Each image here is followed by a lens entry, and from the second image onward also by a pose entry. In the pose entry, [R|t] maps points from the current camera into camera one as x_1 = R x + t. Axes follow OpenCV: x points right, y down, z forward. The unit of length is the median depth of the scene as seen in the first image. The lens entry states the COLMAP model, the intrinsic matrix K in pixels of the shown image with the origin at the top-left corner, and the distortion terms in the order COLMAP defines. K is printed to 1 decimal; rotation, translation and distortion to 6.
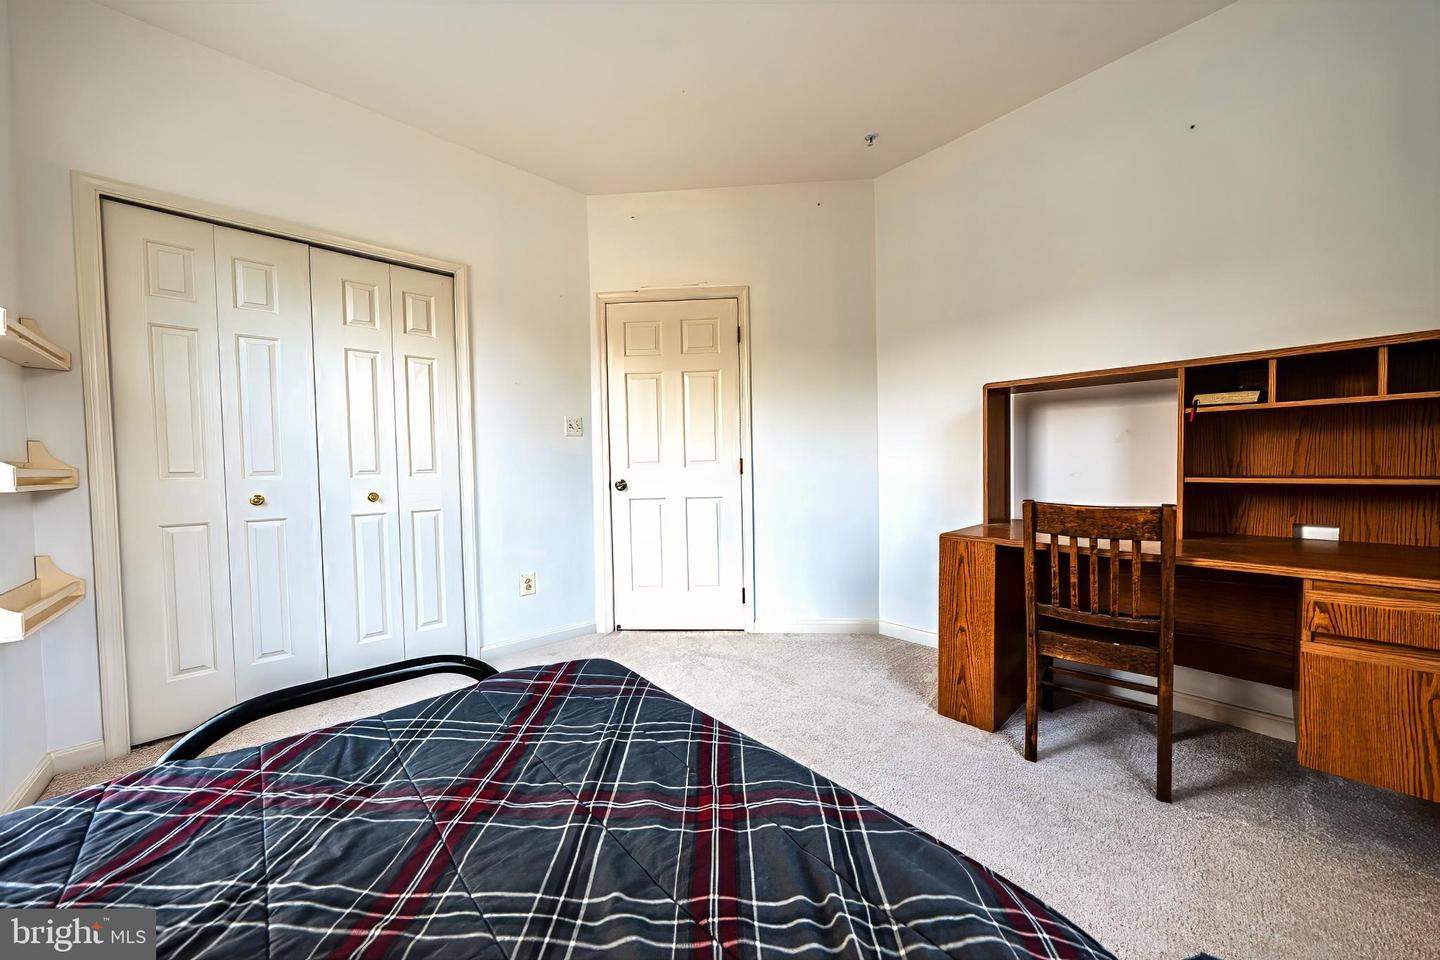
lens RADIAL K [[488.6, 0, 724.2], [0, 488.6, 477.4], [0, 0, 1]] dist [-0.000844, -0.000060]
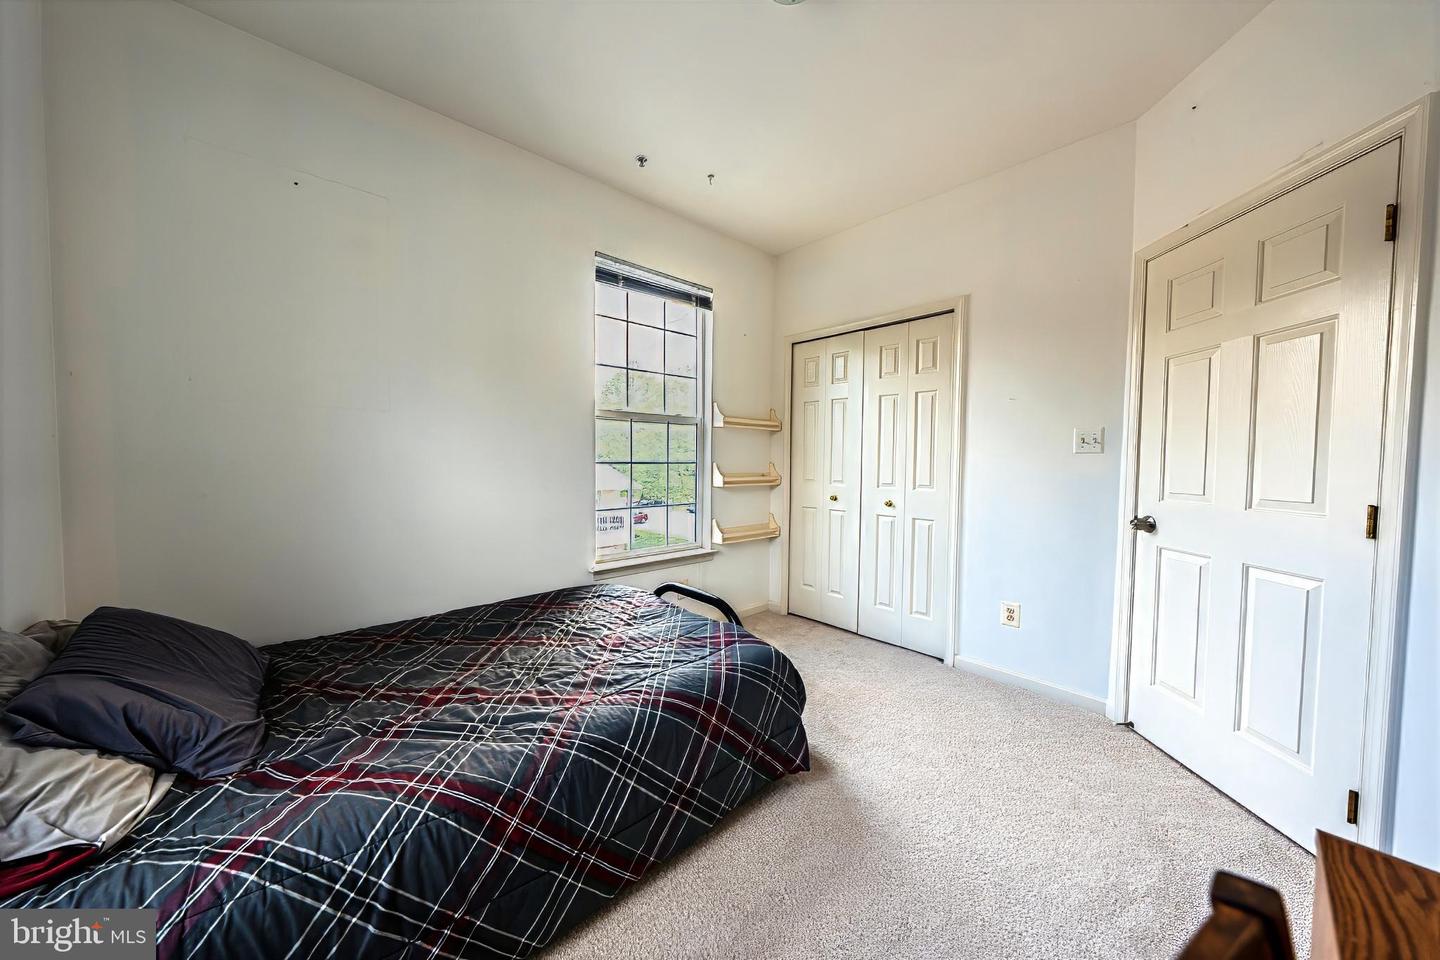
lens RADIAL K [[488.6, 0, 723.9], [0, 488.6, 482.8], [0, 0, 1]] dist [-0.000844, -0.000060]
pose [[0.012926, 0.062608, -0.997954, 0.498632], [-0.038691, 0.997322, 0.062067, -0.067249], [0.999168, 0.037810, 0.015314, 0.430163]]
